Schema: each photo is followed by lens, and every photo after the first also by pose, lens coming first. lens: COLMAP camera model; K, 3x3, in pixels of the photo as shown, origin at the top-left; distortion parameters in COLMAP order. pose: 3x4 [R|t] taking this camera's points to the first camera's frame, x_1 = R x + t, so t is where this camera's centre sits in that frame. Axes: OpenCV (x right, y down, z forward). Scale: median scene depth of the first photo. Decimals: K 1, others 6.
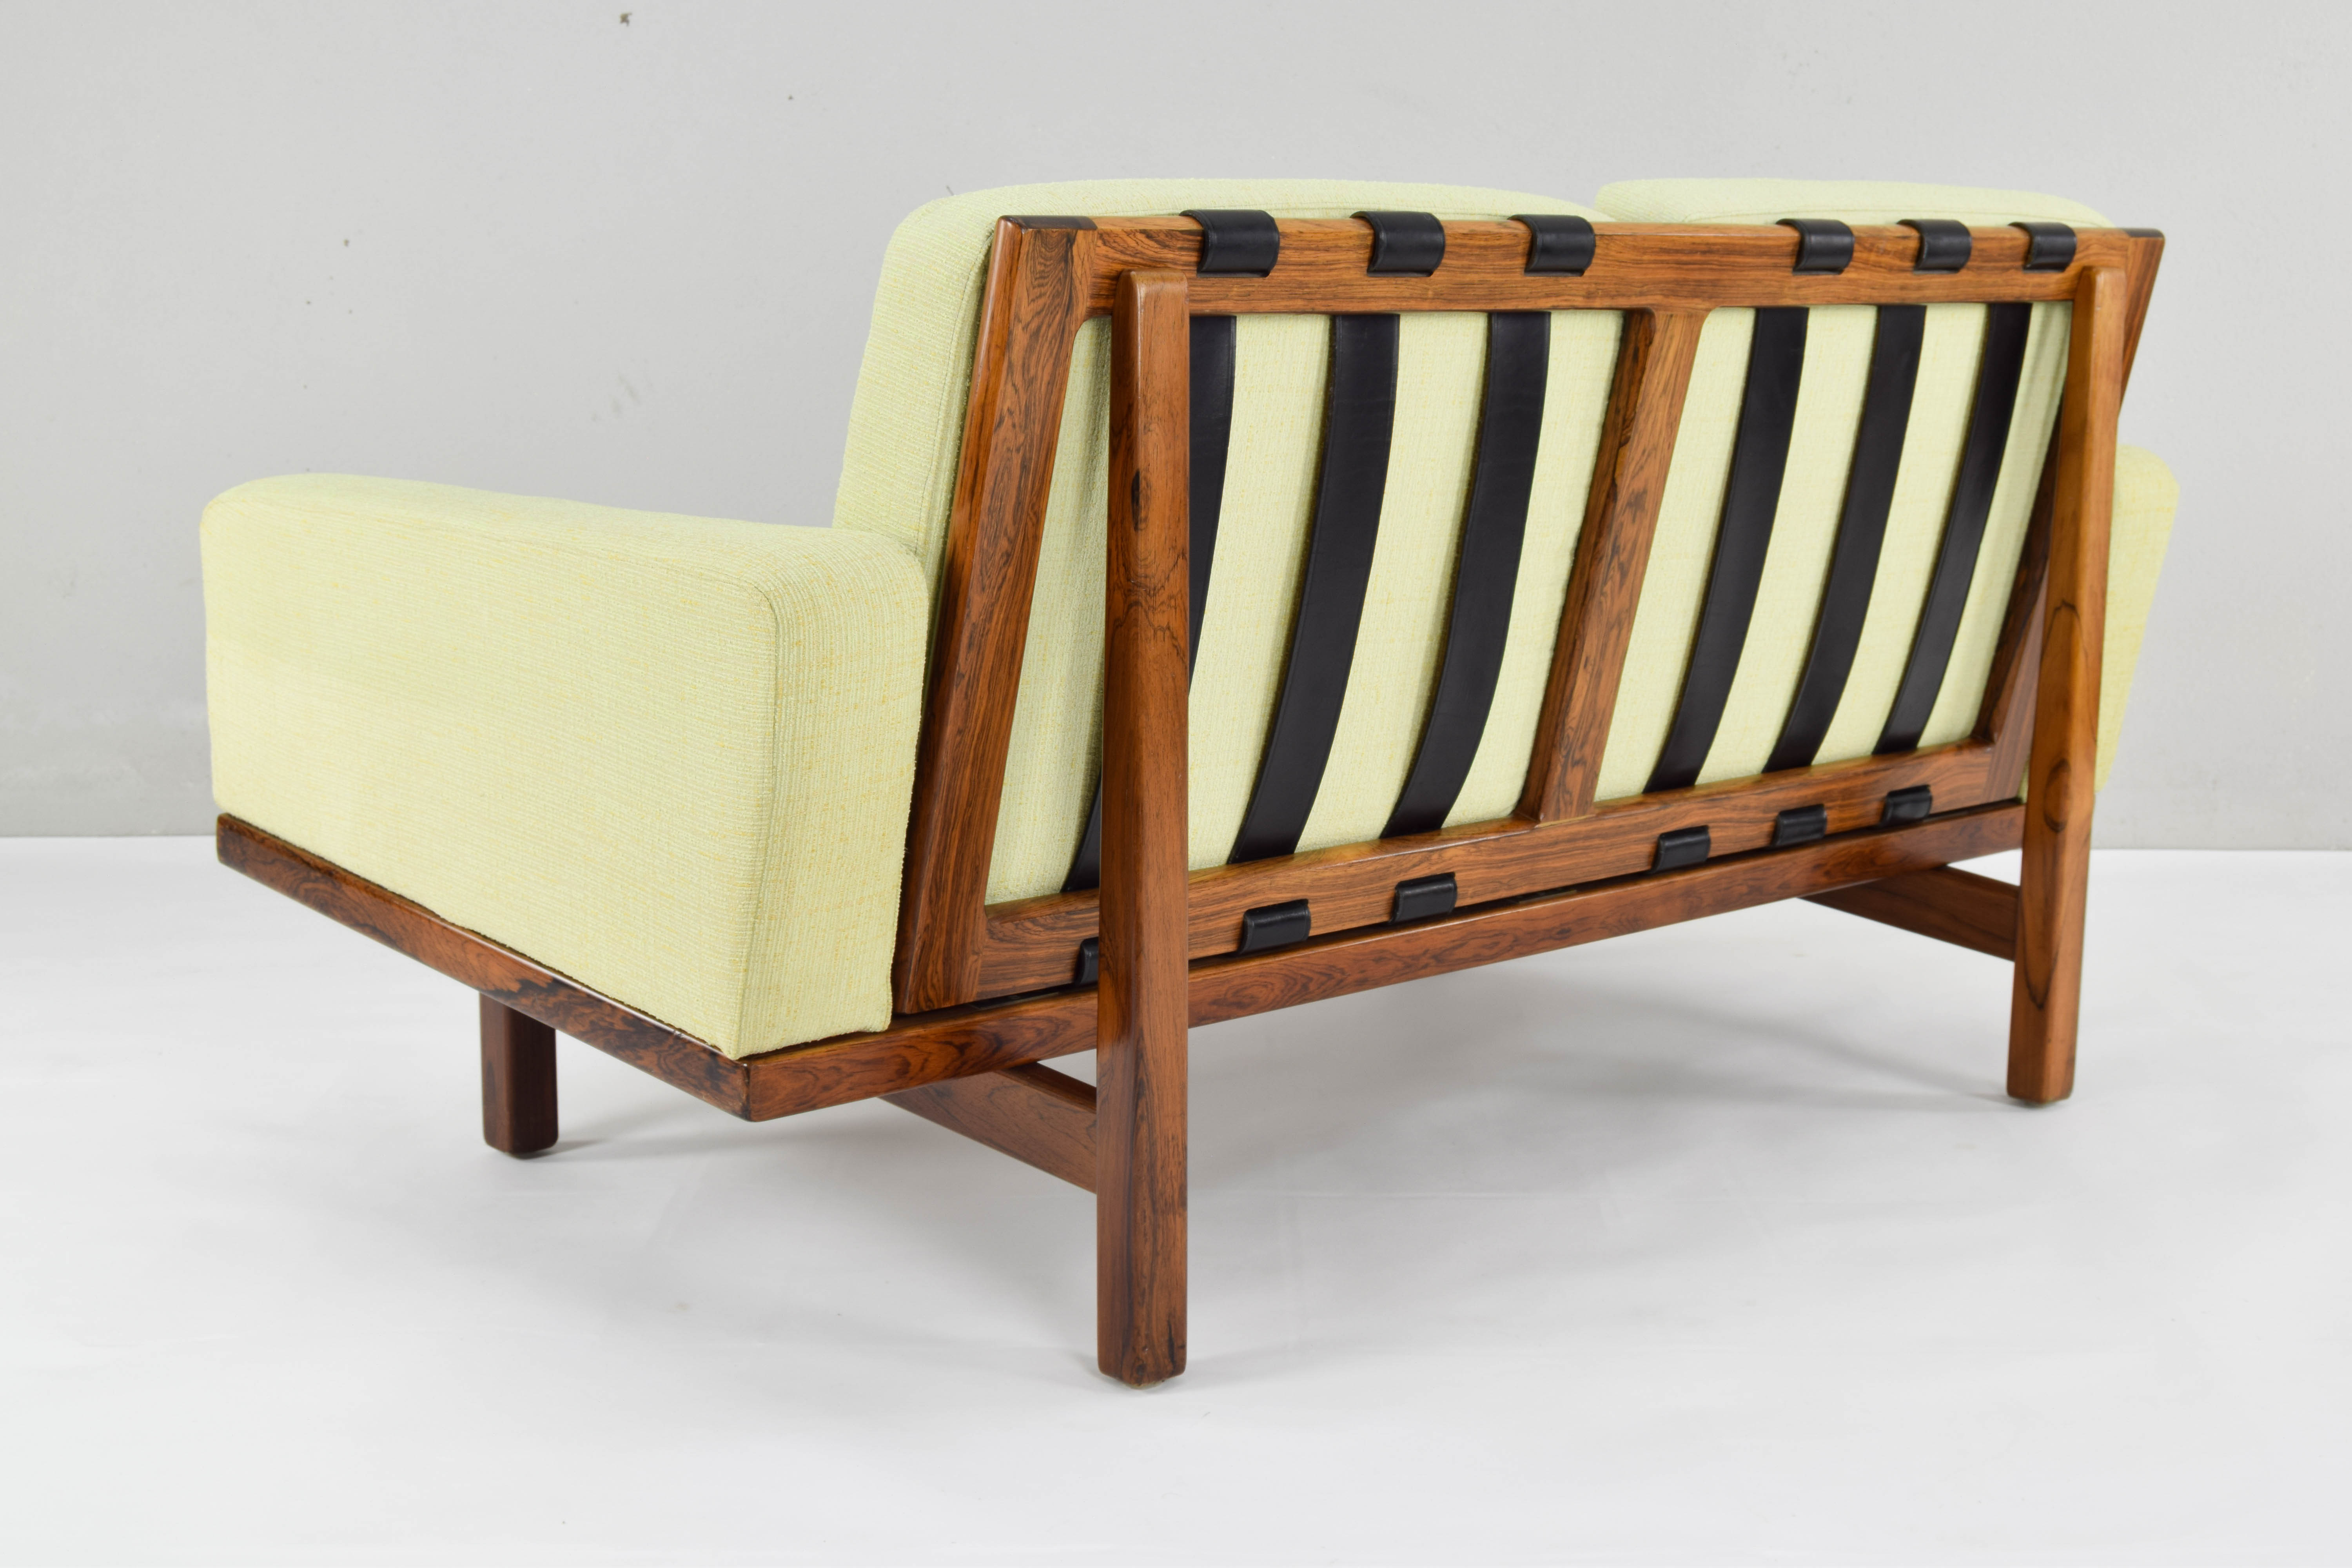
lens RADIAL K [[3291.4, 0, 1176.0], [0, 3291.4, 784.0], [0, 0, 1]] dist [-0.044090, -0.083300]
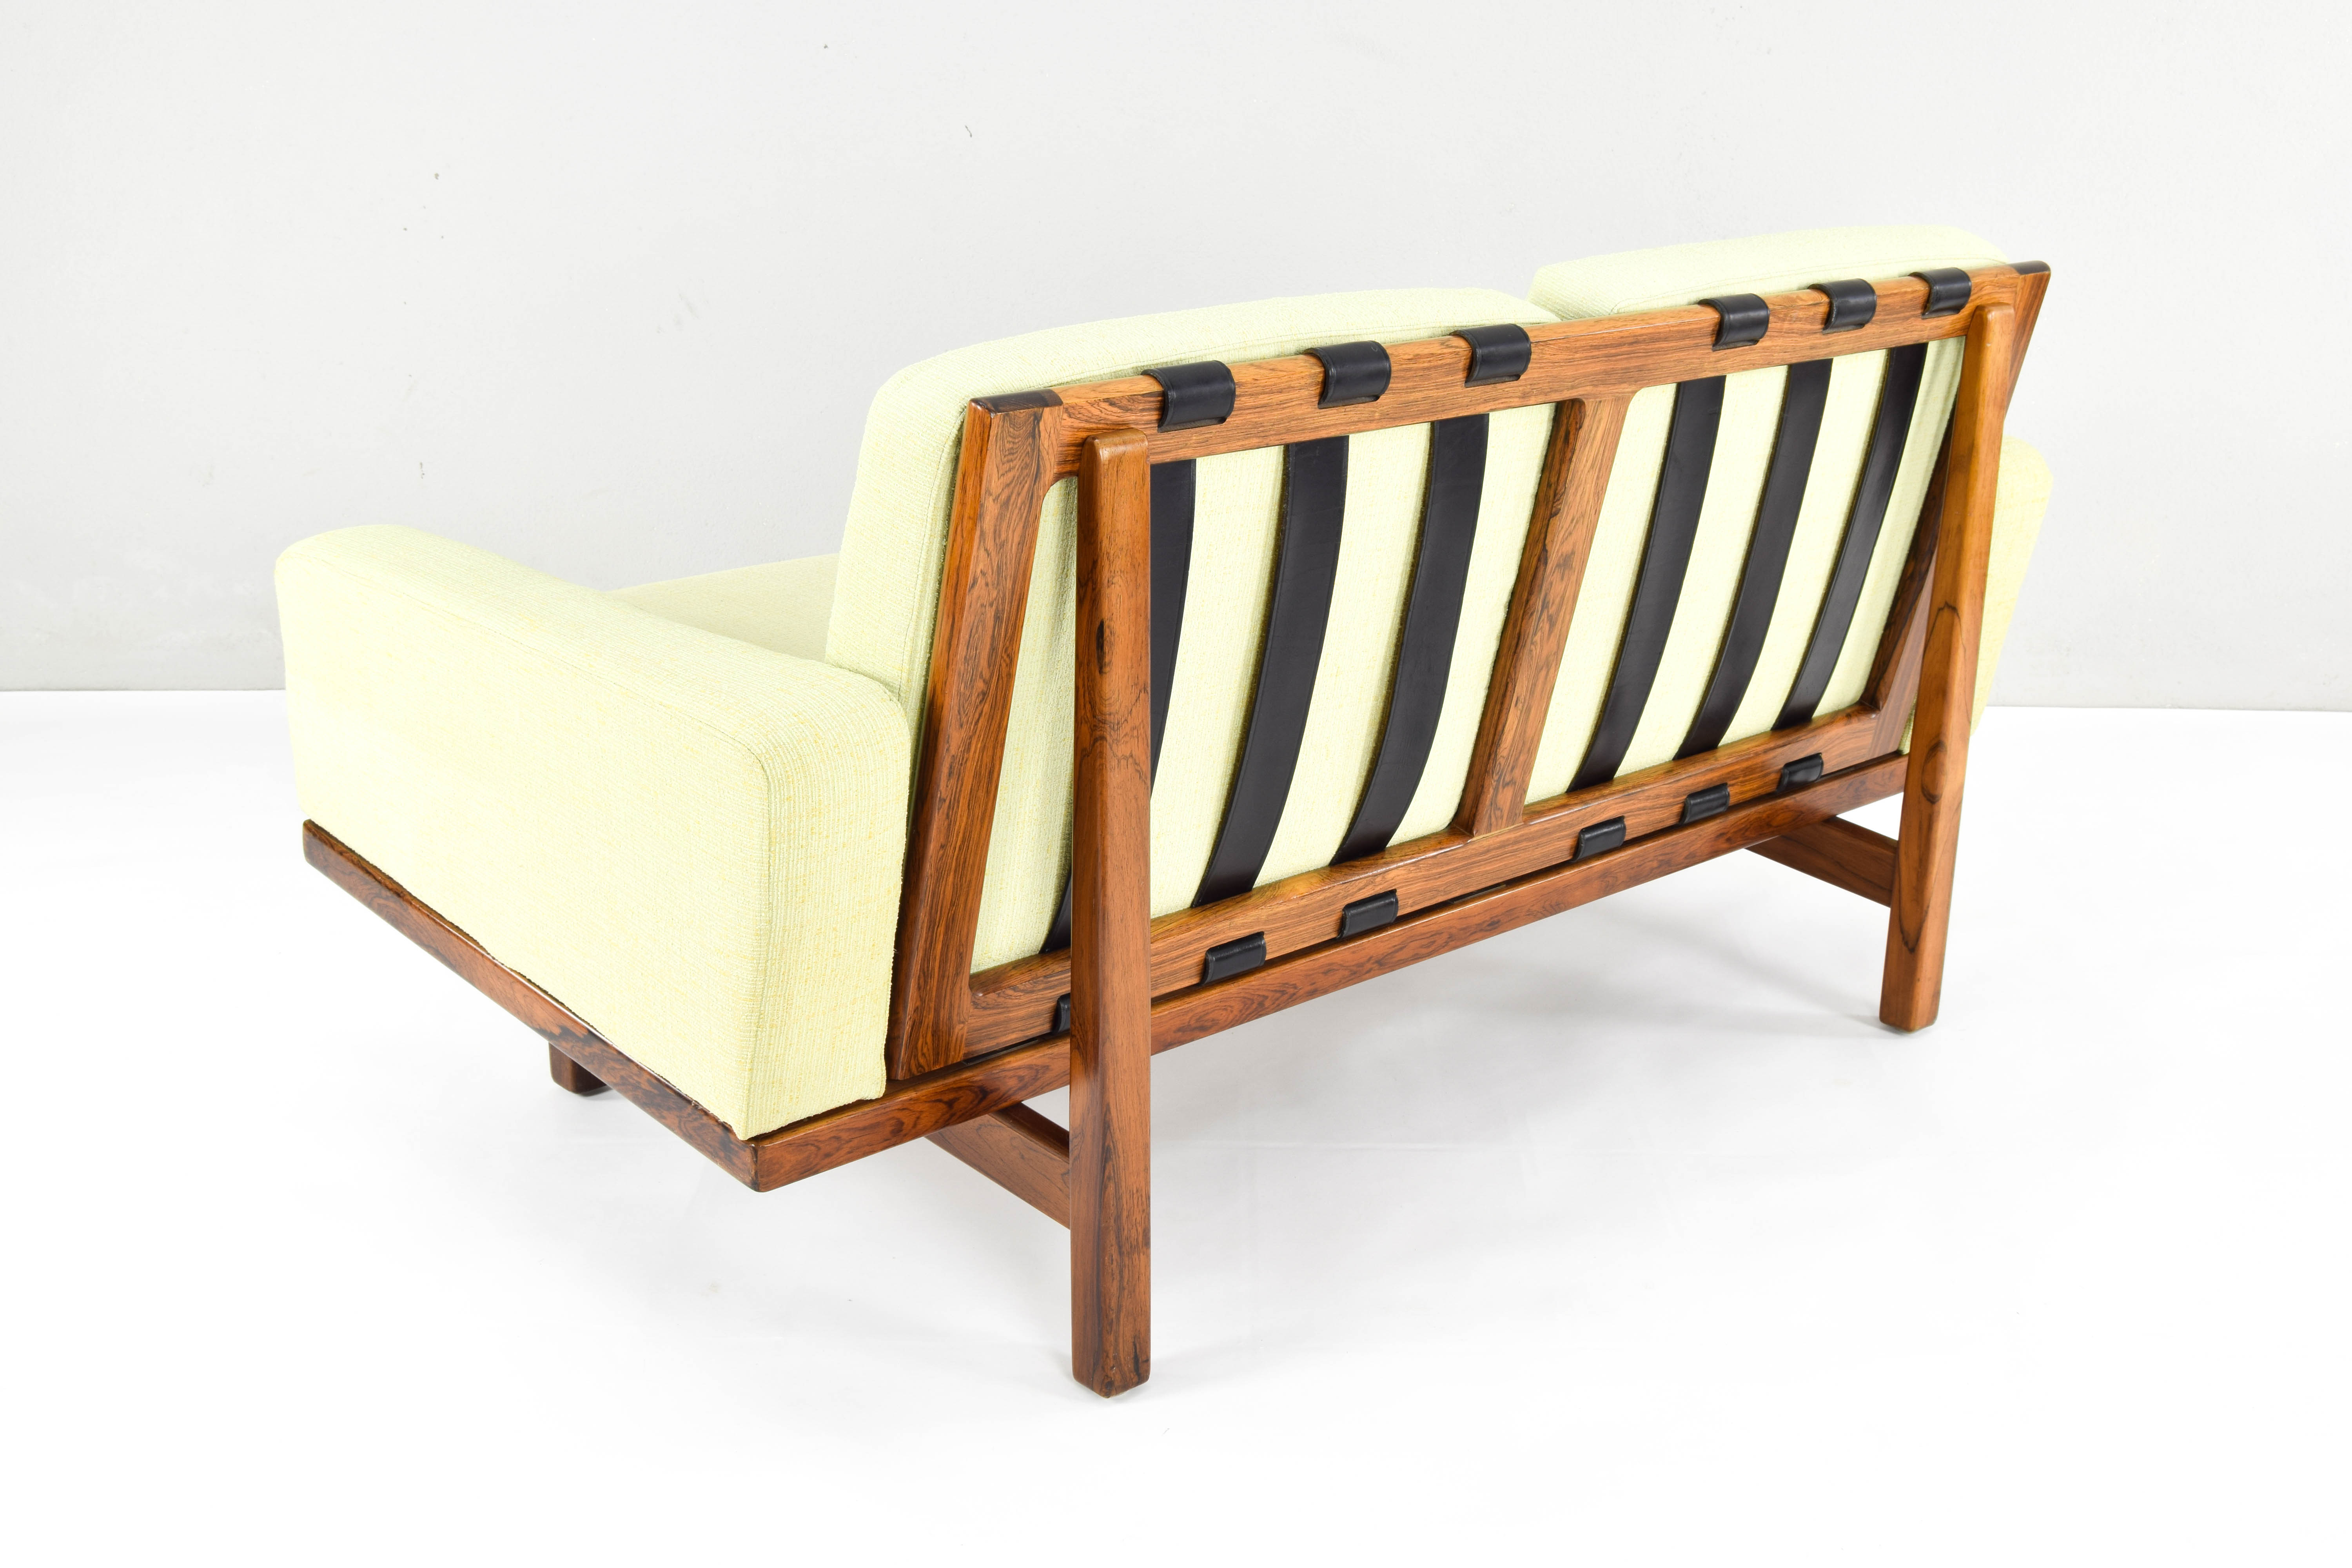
lens RADIAL K [[2701.2, 0, 1176.0], [0, 2701.2, 784.0], [0, 0, 1]] dist [-0.069498, 0.000886]
pose [[0.999964, 0.003287, -0.007804, 0.017331], [-0.002181, 0.990478, 0.137656, -0.142801], [0.008182, -0.137634, 0.990449, 0.094931]]
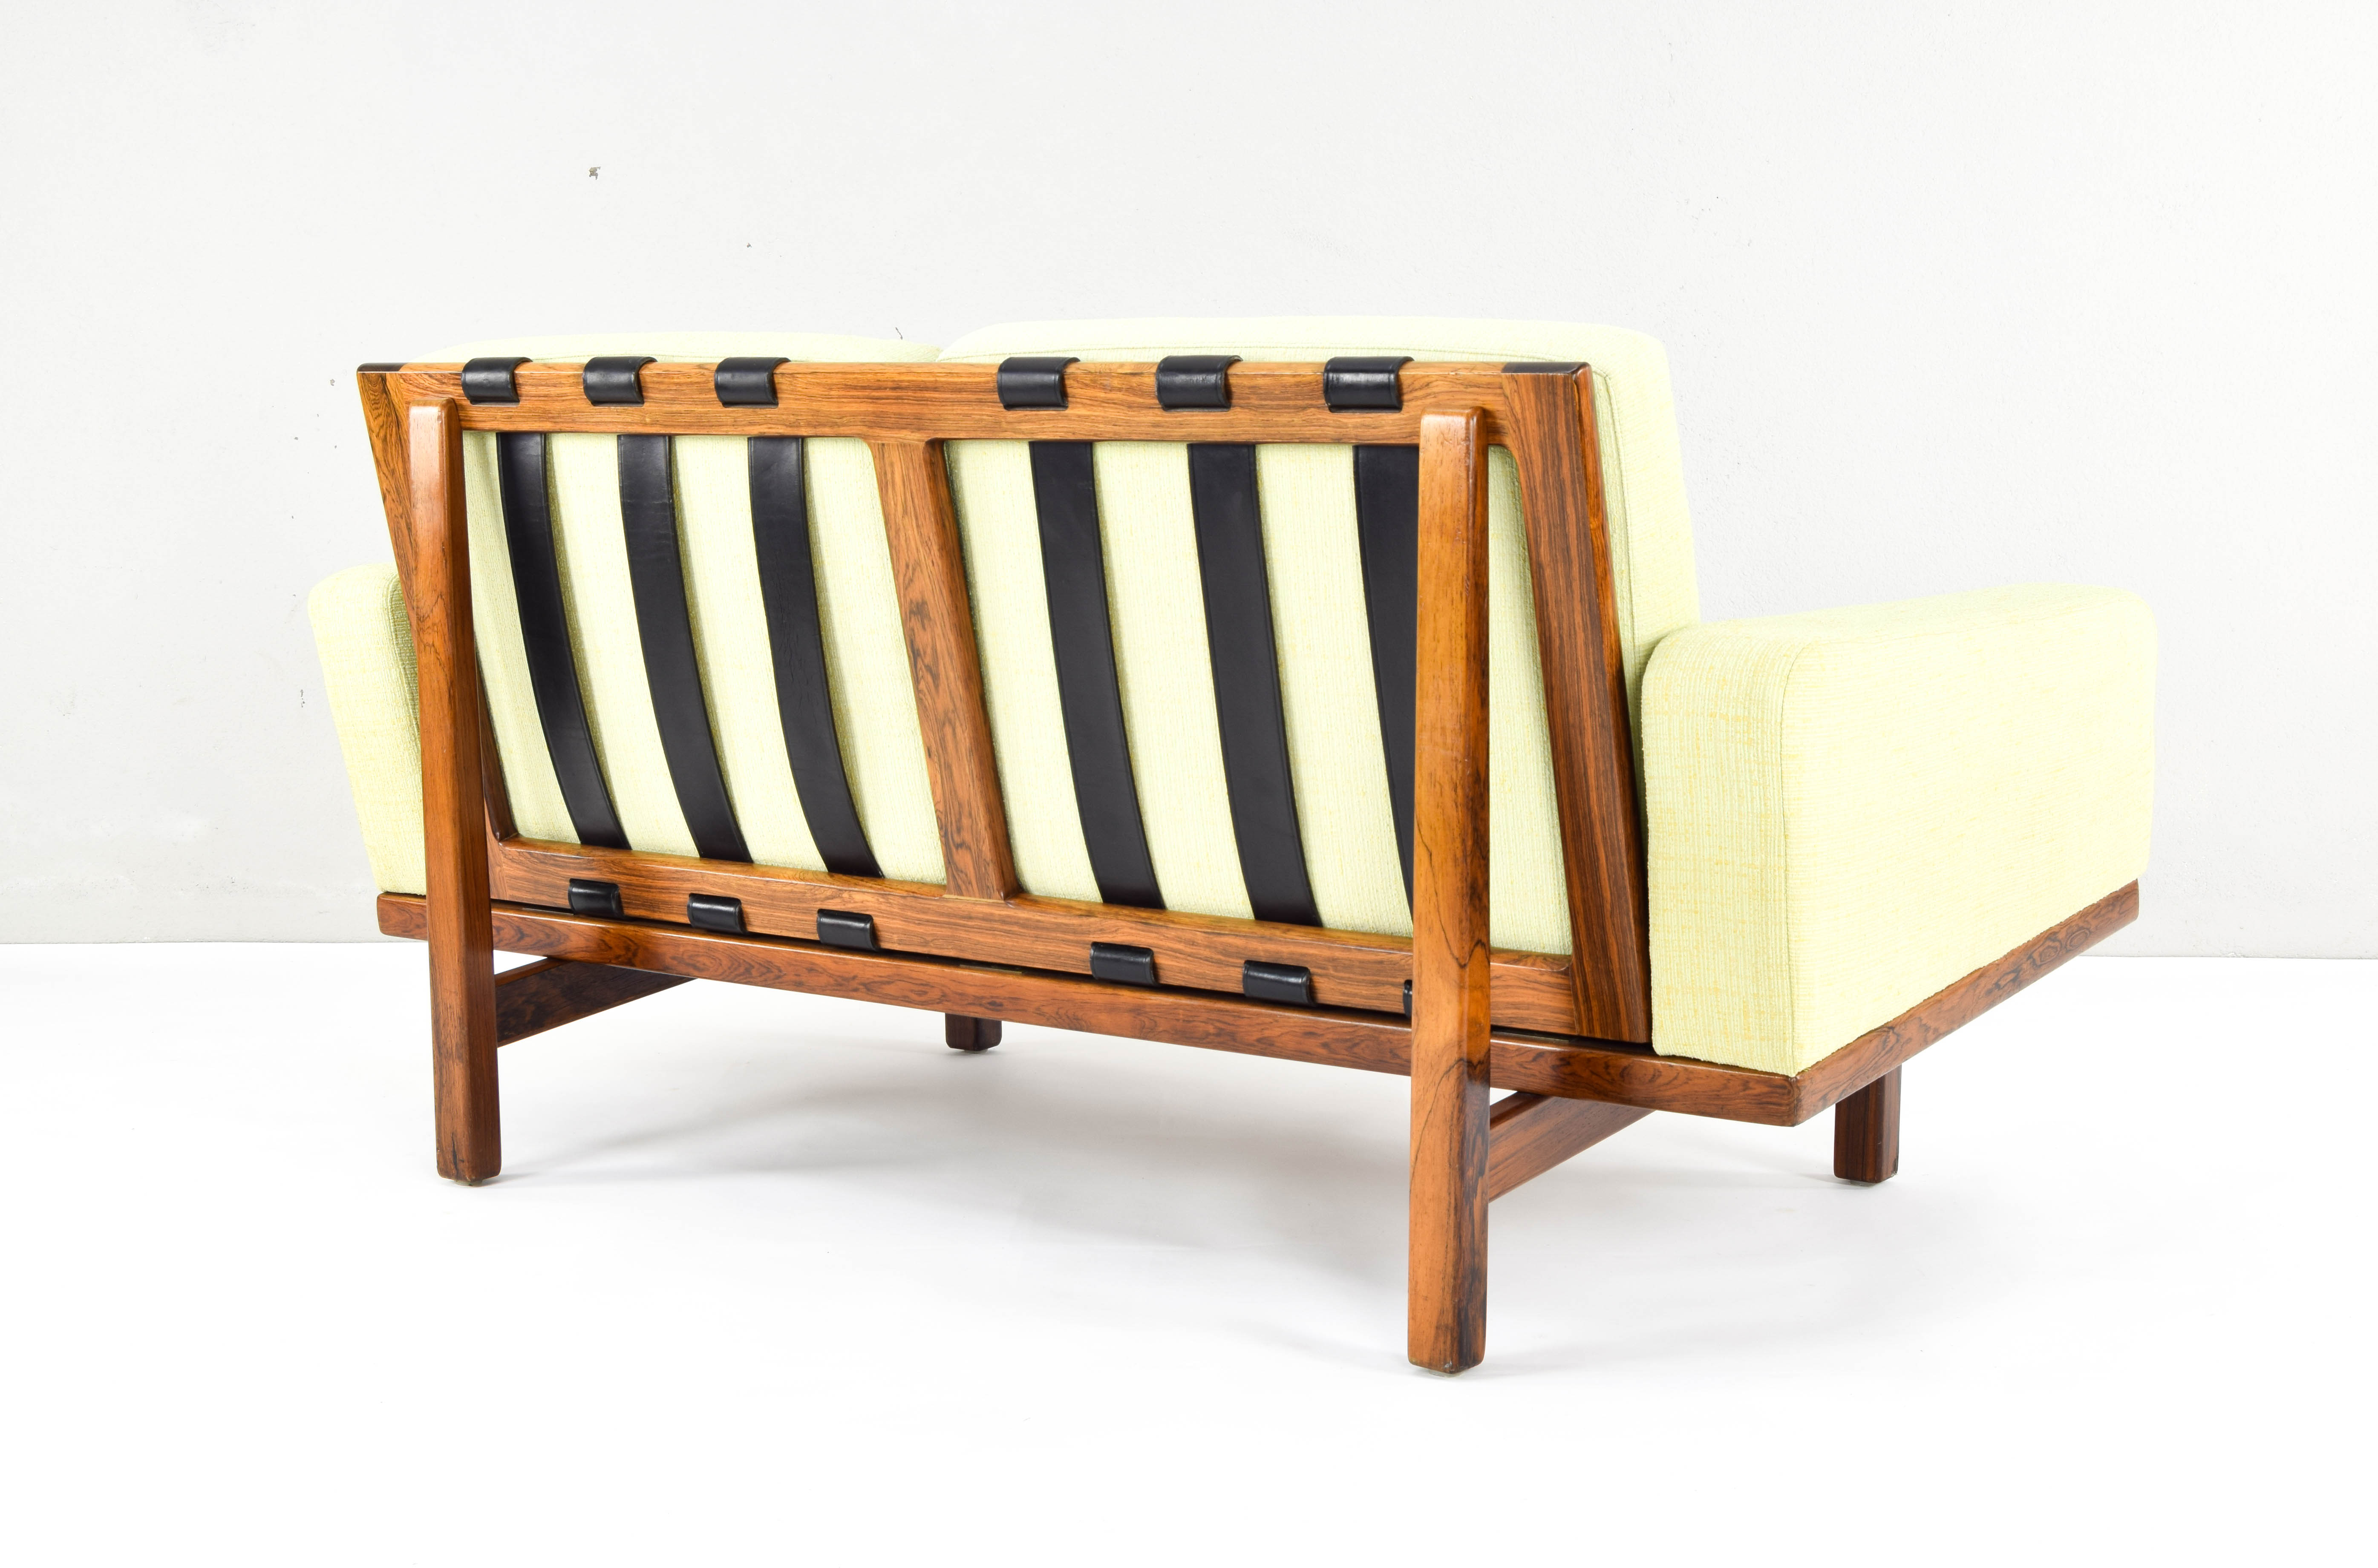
lens RADIAL K [[3498.7, 0, 1189.0], [0, 3498.7, 784.0], [0, 0, 1]] dist [-0.059347, -0.026900]
pose [[0.207417, 0.117649, -0.971152, 1.376356], [-0.156327, 0.983970, 0.085814, -0.150624], [0.965681, 0.134018, 0.222484, 0.870630]]
